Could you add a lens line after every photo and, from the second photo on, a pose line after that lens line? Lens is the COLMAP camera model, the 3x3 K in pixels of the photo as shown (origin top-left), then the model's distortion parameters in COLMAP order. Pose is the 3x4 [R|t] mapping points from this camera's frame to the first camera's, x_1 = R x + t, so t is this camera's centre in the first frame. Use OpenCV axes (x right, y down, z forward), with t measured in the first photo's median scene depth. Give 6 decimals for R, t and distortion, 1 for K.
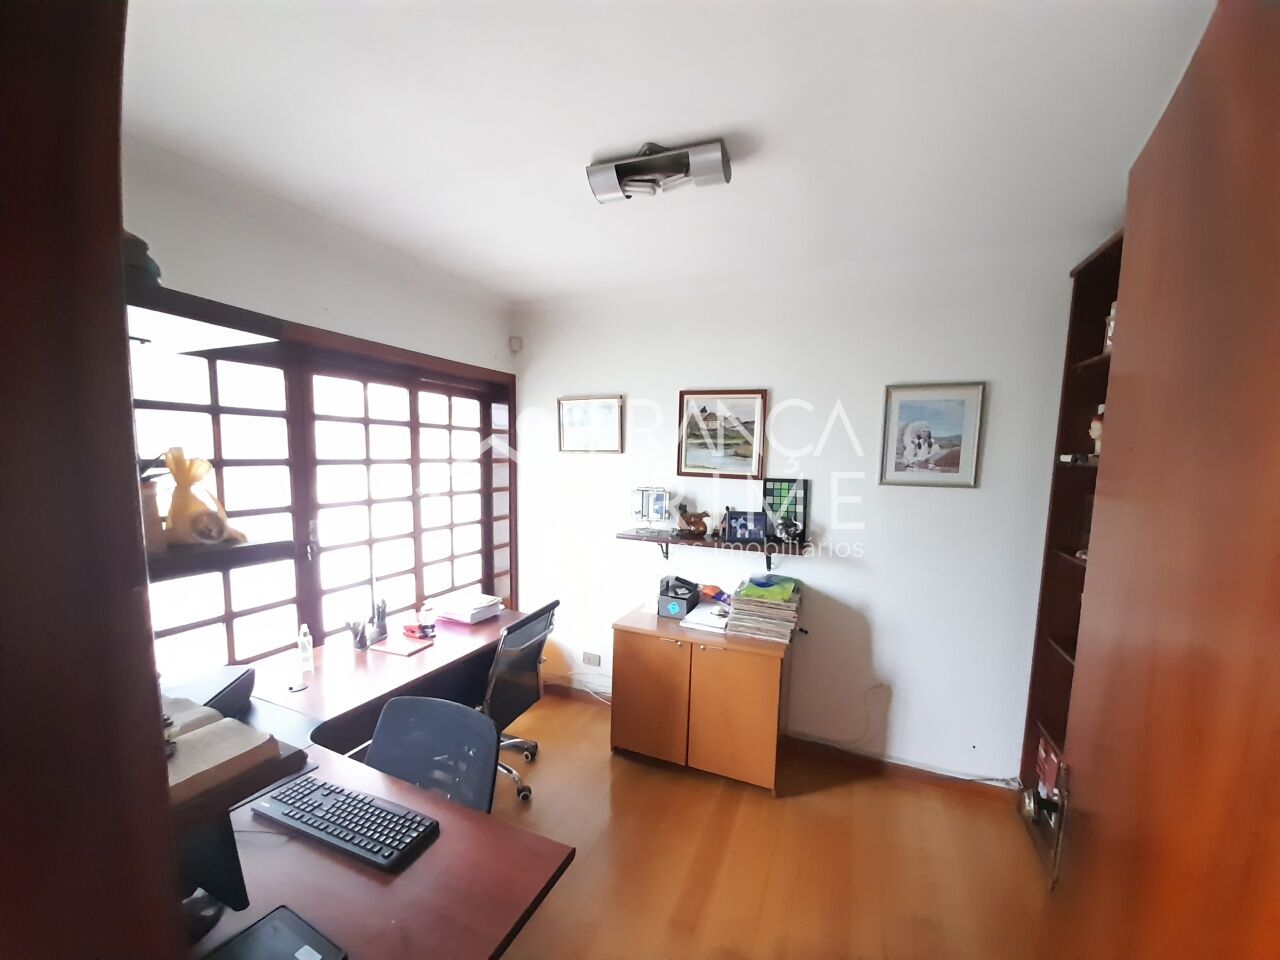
lens RADIAL K [[498.3, 0, 638.6], [0, 498.3, 505.8], [0, 0, 1]] dist [0.013174, -0.012592]
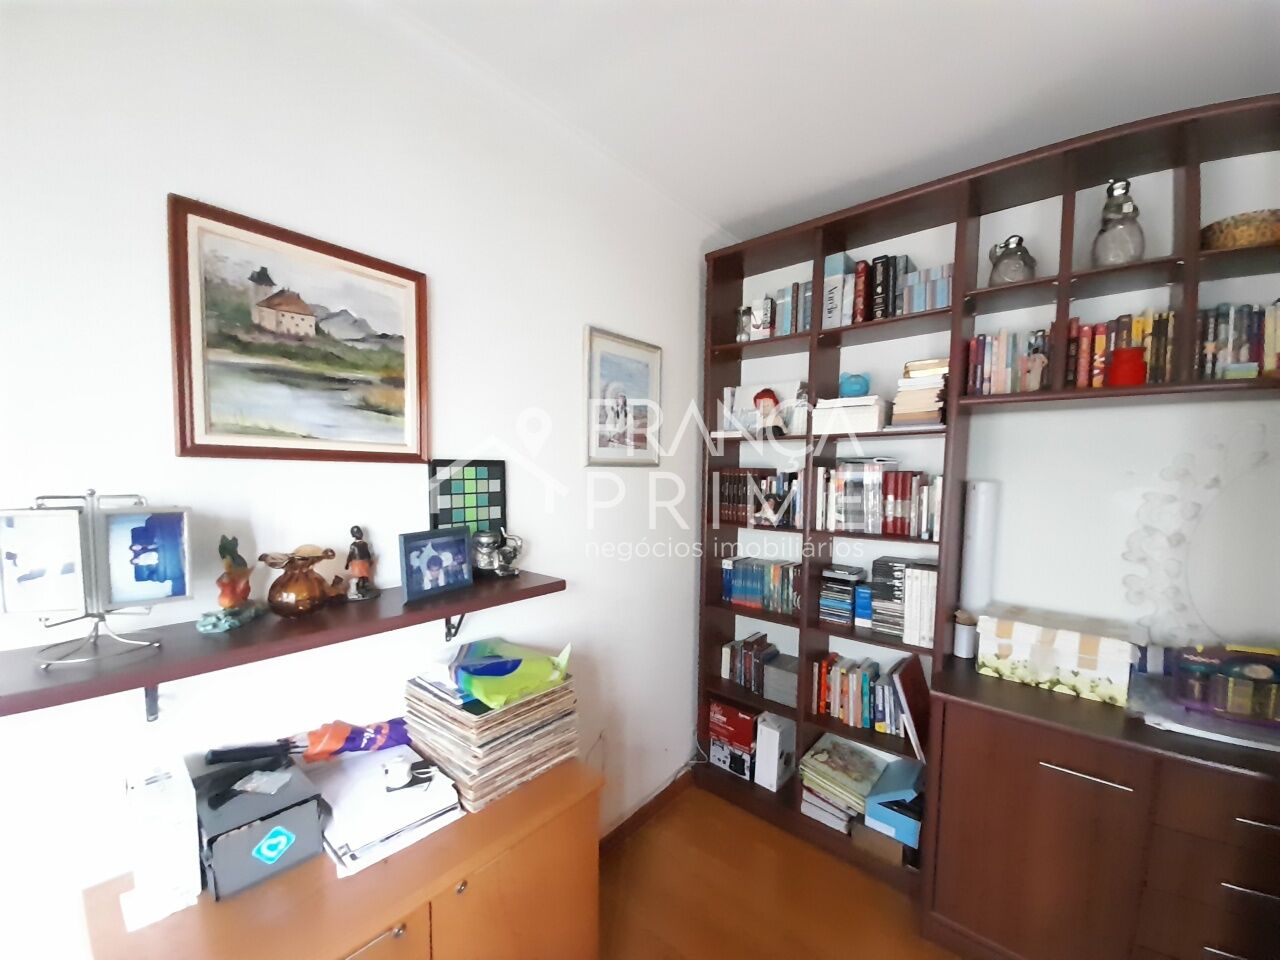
lens RADIAL K [[498.3, 0, 638.6], [0, 498.3, 505.8], [0, 0, 1]] dist [0.013174, -0.012592]
pose [[0.298151, -0.086094, 0.950628, -0.158961], [0.096214, 0.993562, 0.059806, -0.019227], [-0.949657, 0.073633, 0.304515, 0.656220]]
